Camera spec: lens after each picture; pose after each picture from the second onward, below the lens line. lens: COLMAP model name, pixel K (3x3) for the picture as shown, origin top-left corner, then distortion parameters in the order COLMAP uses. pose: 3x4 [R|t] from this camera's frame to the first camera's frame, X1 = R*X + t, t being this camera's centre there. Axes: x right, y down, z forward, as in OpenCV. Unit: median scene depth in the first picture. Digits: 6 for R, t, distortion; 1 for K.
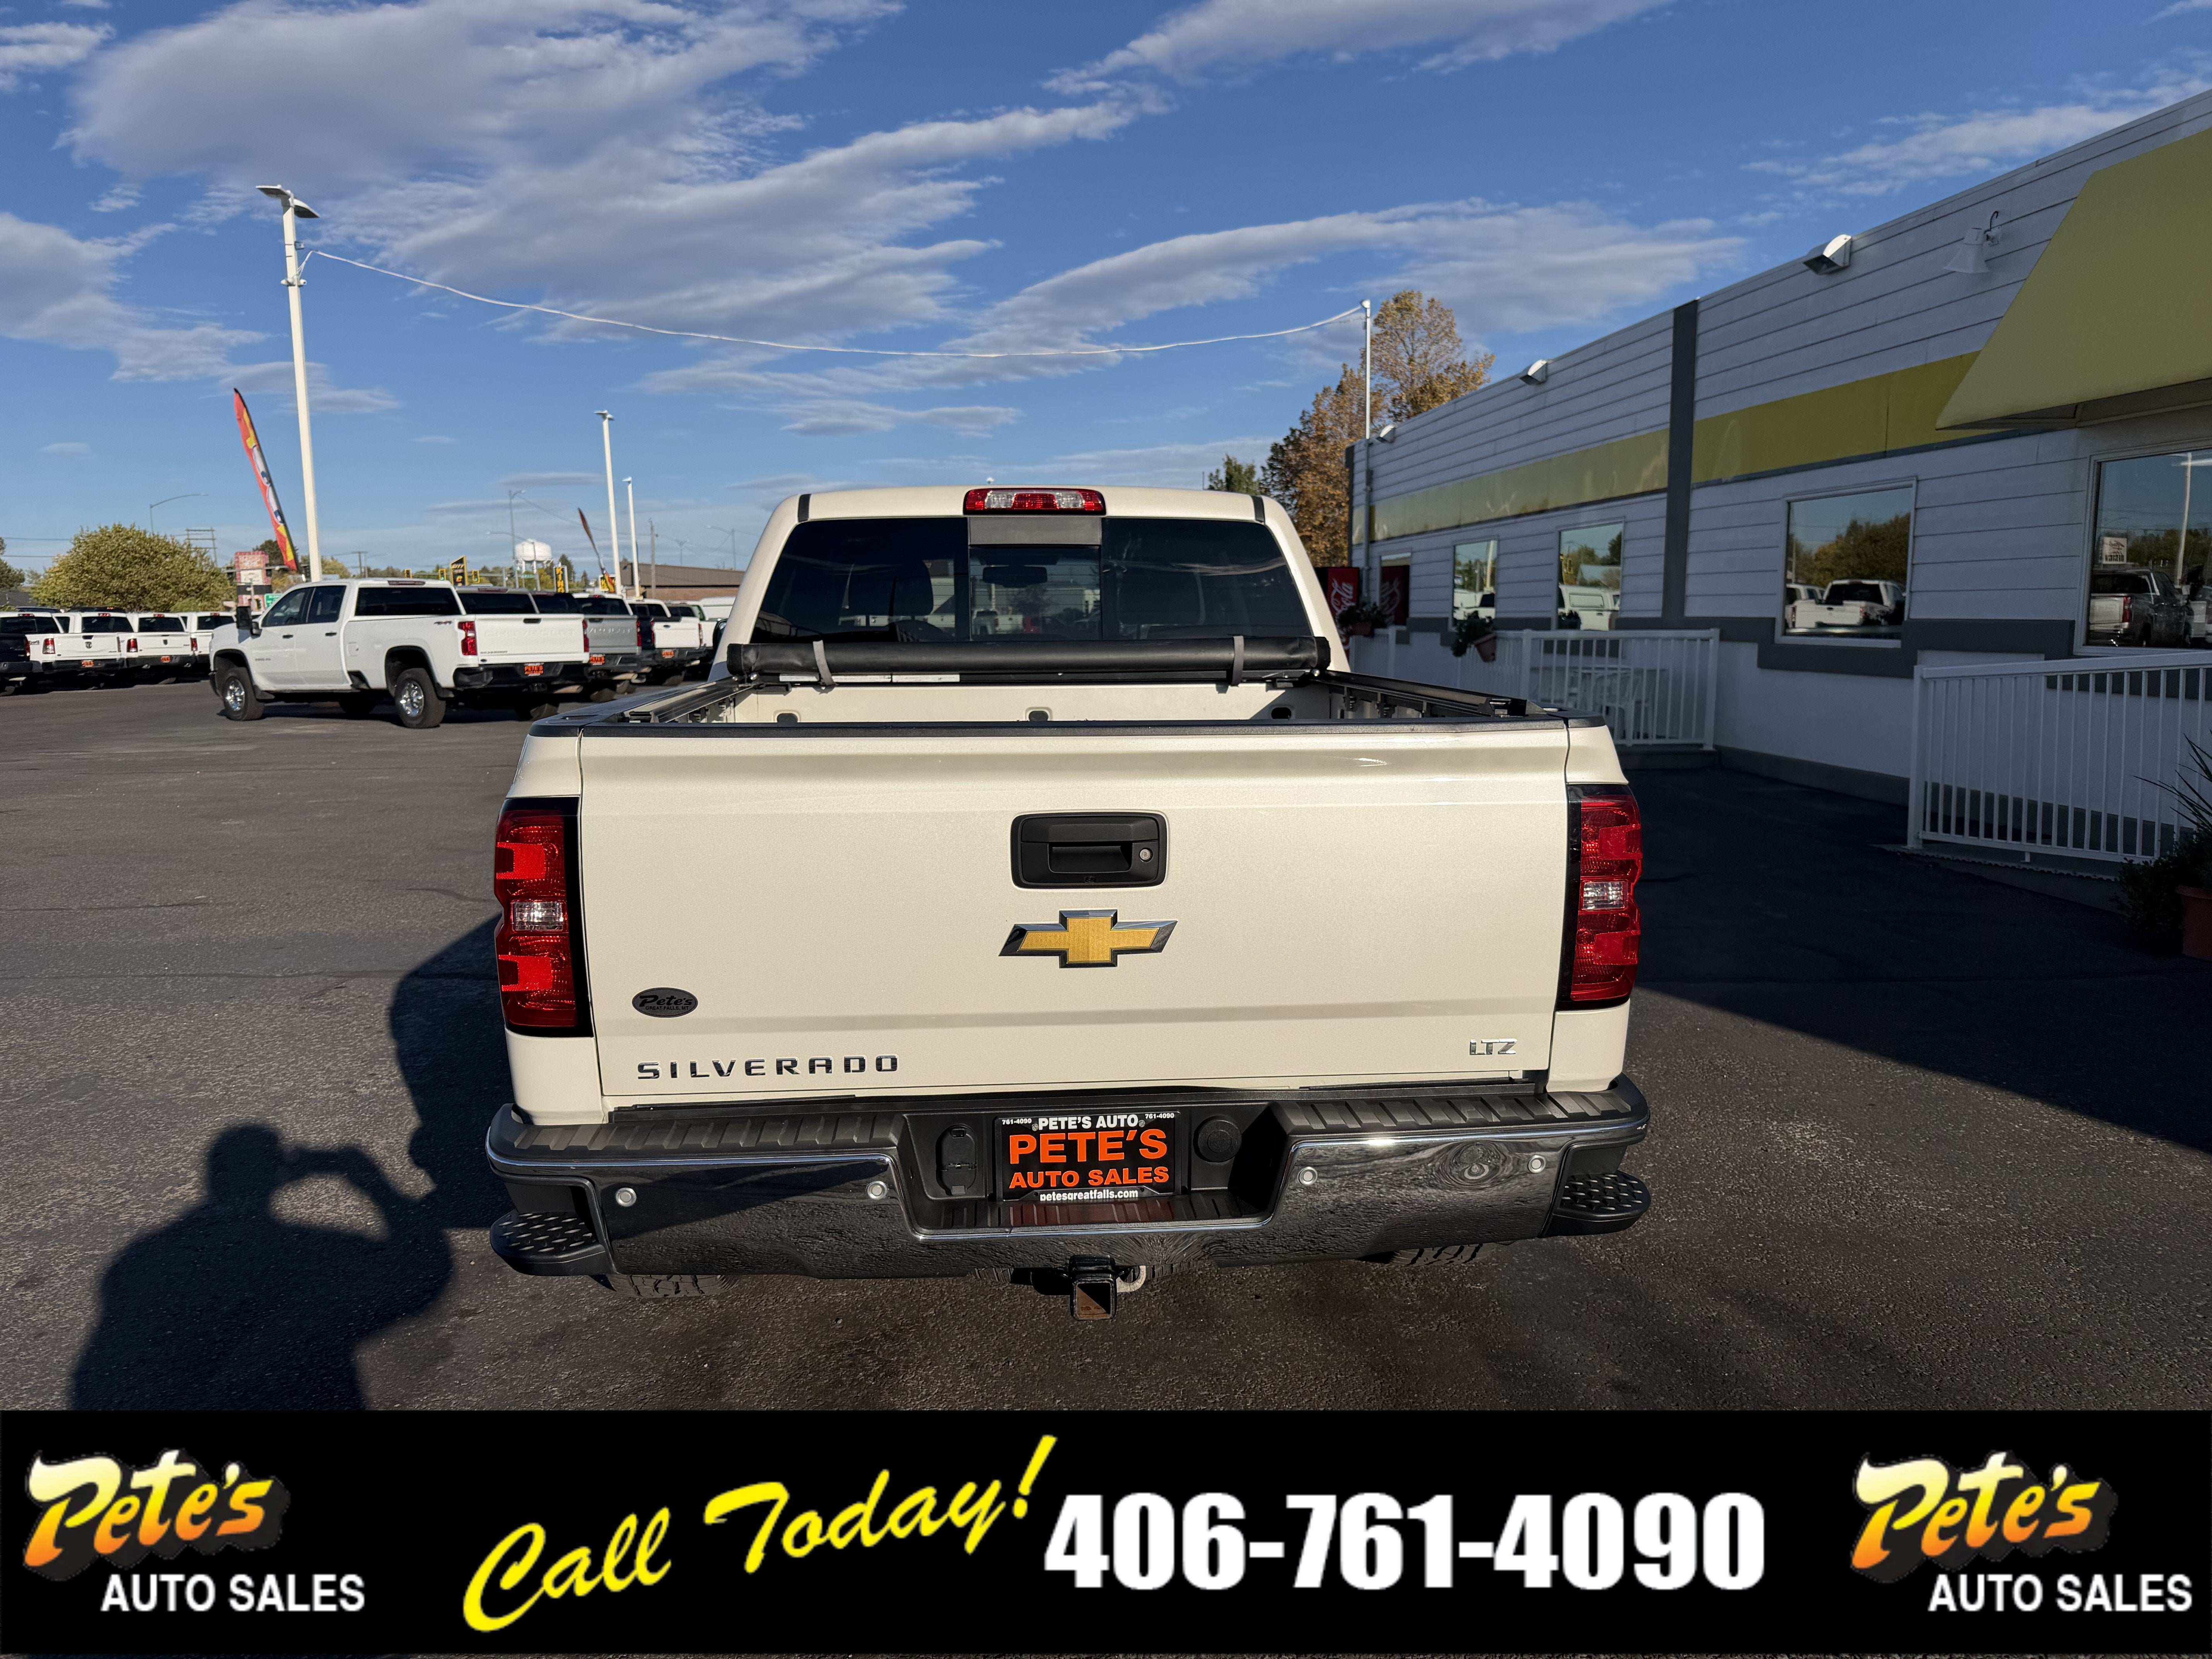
lens RADIAL K [[1577.4, 0, 1063.3], [0, 1577.4, 868.9], [0, 0, 1]] dist [0.009679, -0.013623]
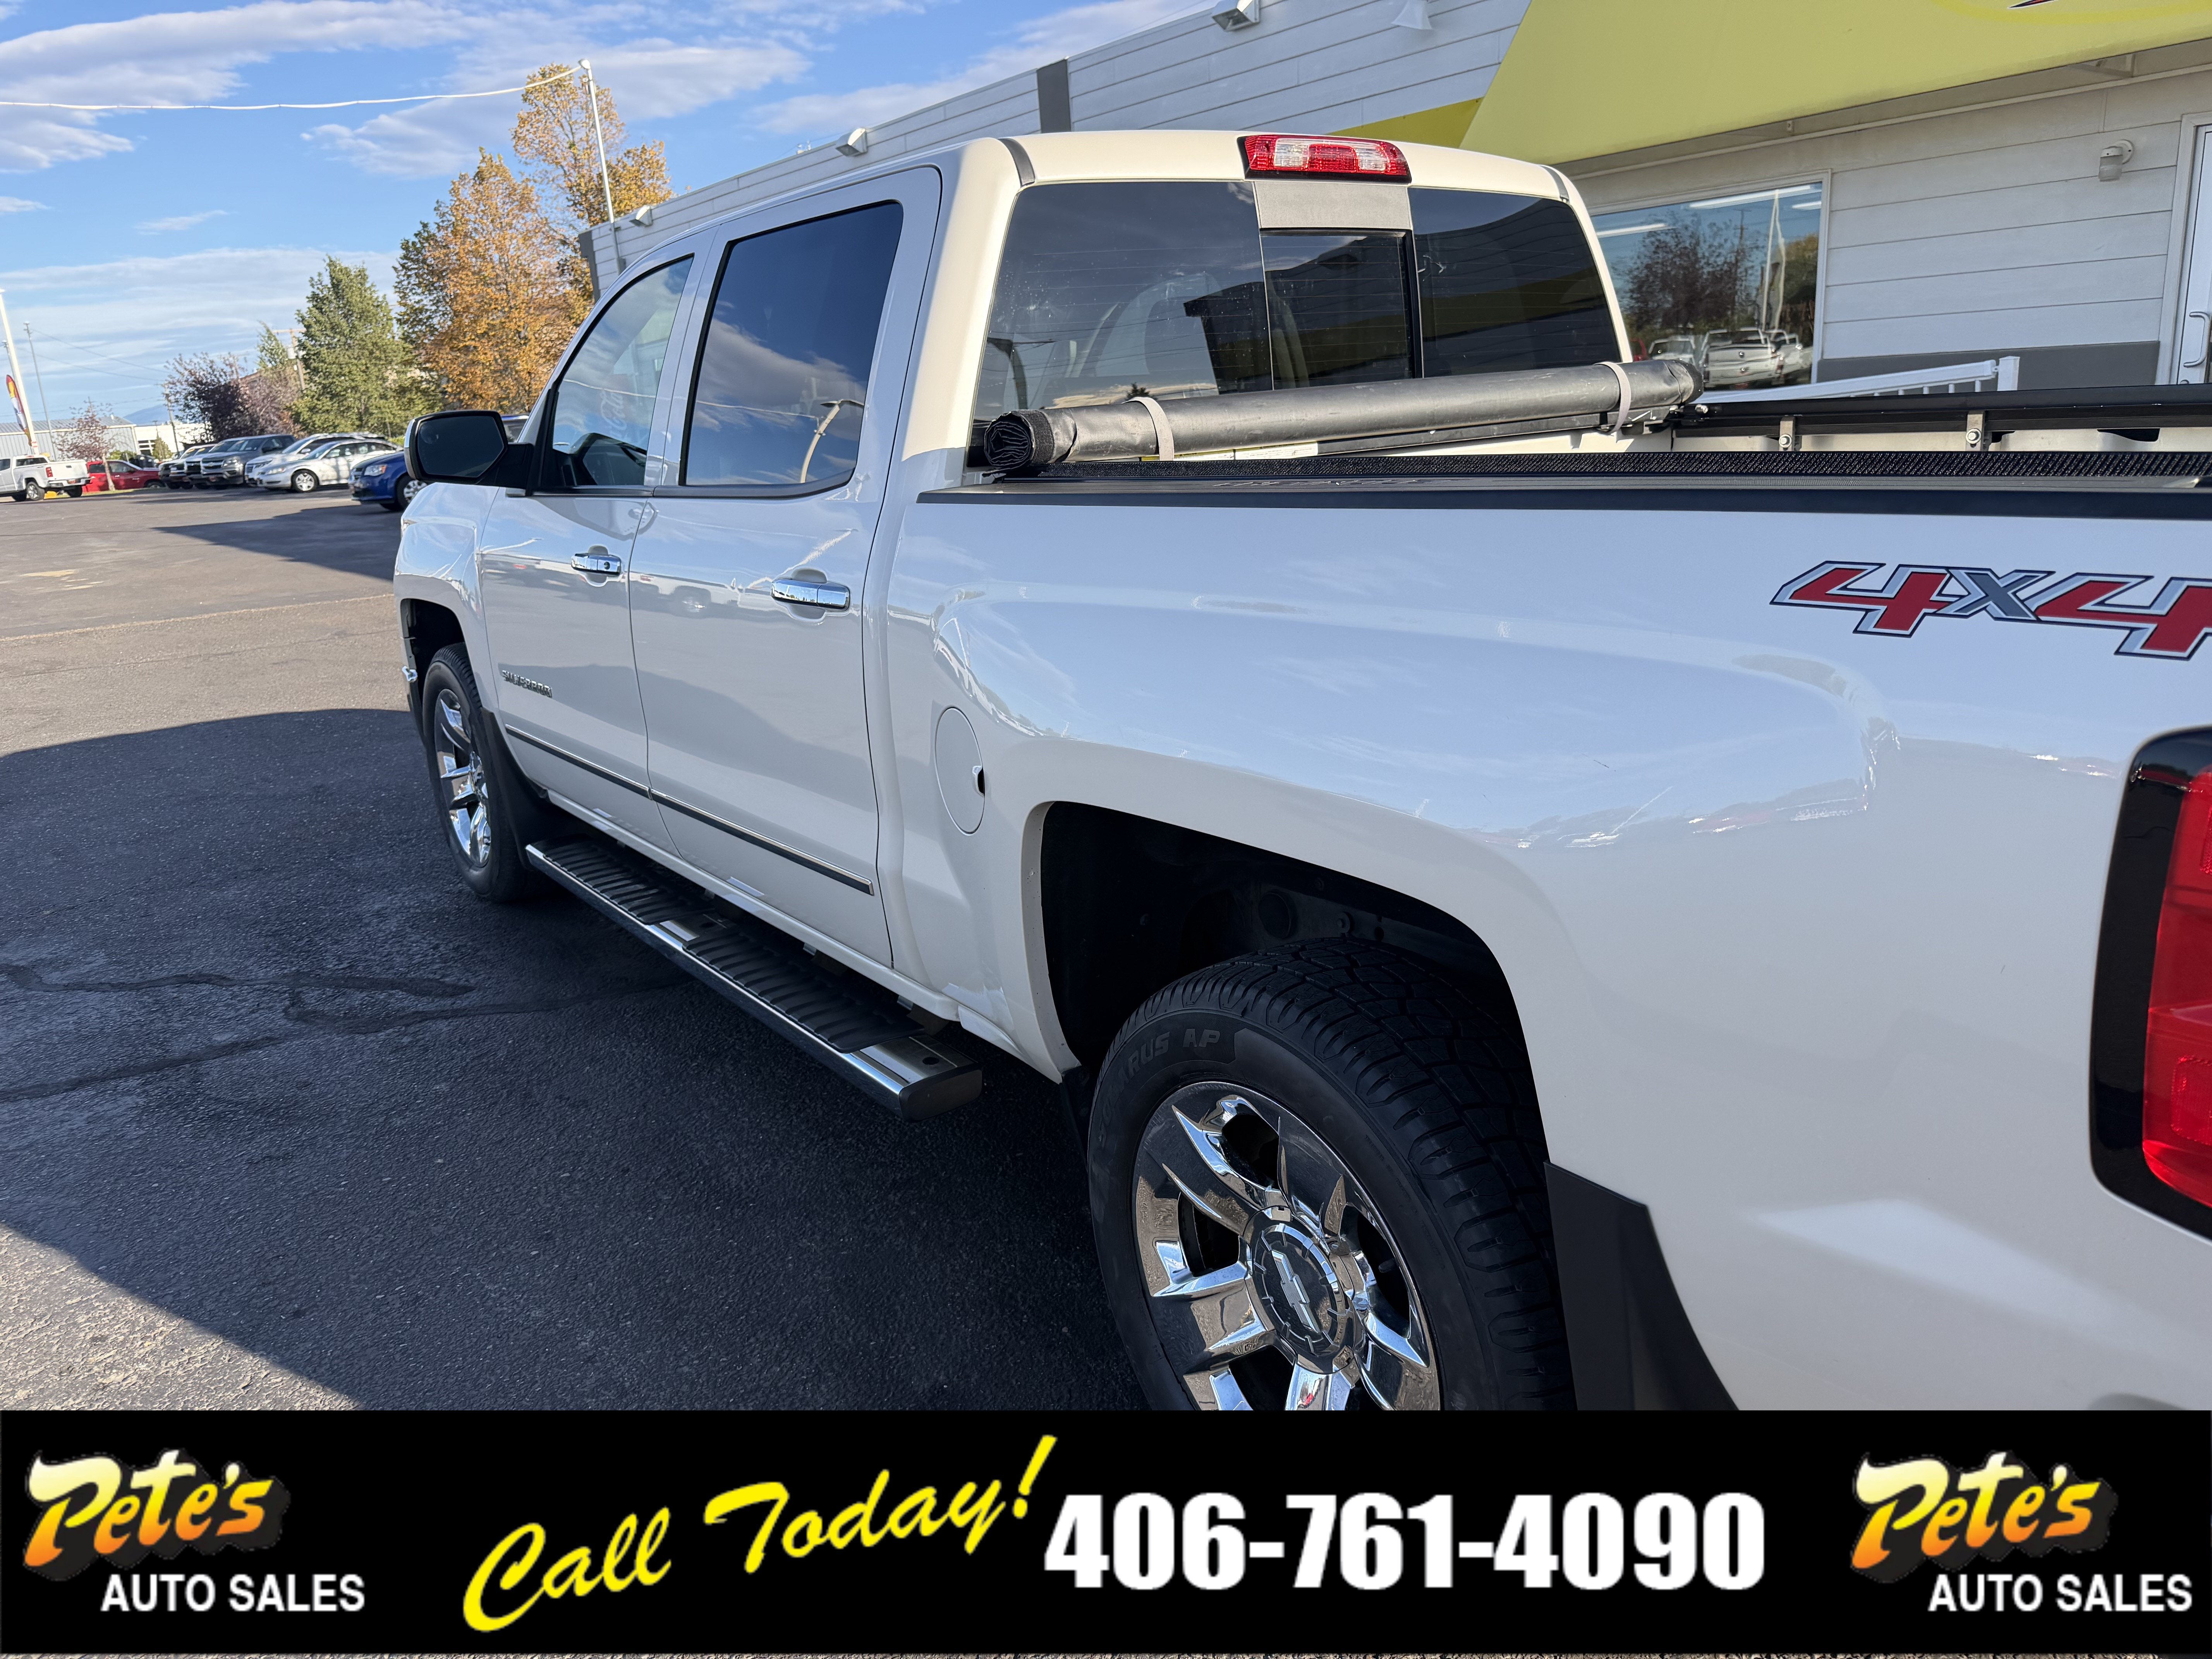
lens RADIAL K [[1549.9, 0, 1100.2], [0, 1549.9, 841.0], [0, 0, 1]] dist [0.011243, 0.002663]
pose [[0.838948, -0.192416, 0.509060, -0.150859], [0.141896, 0.980394, 0.136724, -0.018995], [-0.525387, -0.042471, 0.849803, 0.158396]]
